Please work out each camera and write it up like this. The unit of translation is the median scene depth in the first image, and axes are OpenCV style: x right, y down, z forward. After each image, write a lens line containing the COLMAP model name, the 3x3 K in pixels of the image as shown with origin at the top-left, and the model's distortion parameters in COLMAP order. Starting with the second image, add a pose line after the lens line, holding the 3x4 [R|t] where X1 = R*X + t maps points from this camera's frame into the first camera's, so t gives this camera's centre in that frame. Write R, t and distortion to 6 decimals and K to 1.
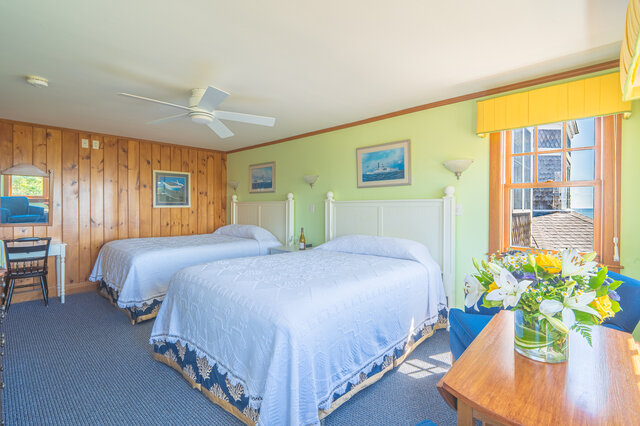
lens RADIAL K [[304.8, 0, 323.5], [0, 304.8, 211.6], [0, 0, 1]] dist [0.000683, -0.000069]
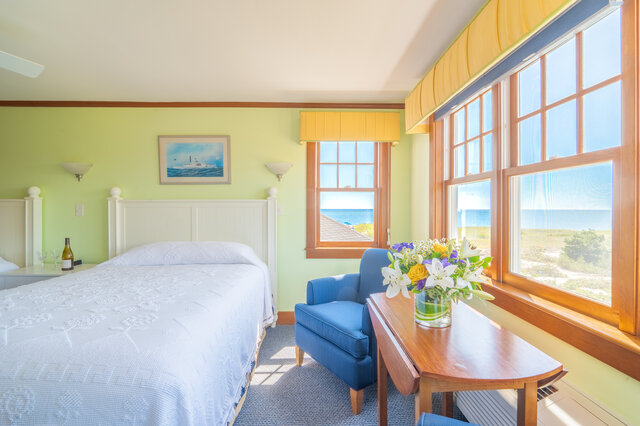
lens RADIAL K [[301.8, 0, 320.0], [0, 301.8, 213.0], [0, 0, 1]] dist [-0.001186, -0.000361]
pose [[0.716641, -0.013987, 0.697302, -0.154426], [0.012496, 0.999896, 0.007214, -0.001240], [-0.697330, 0.003544, 0.716742, 0.130474]]
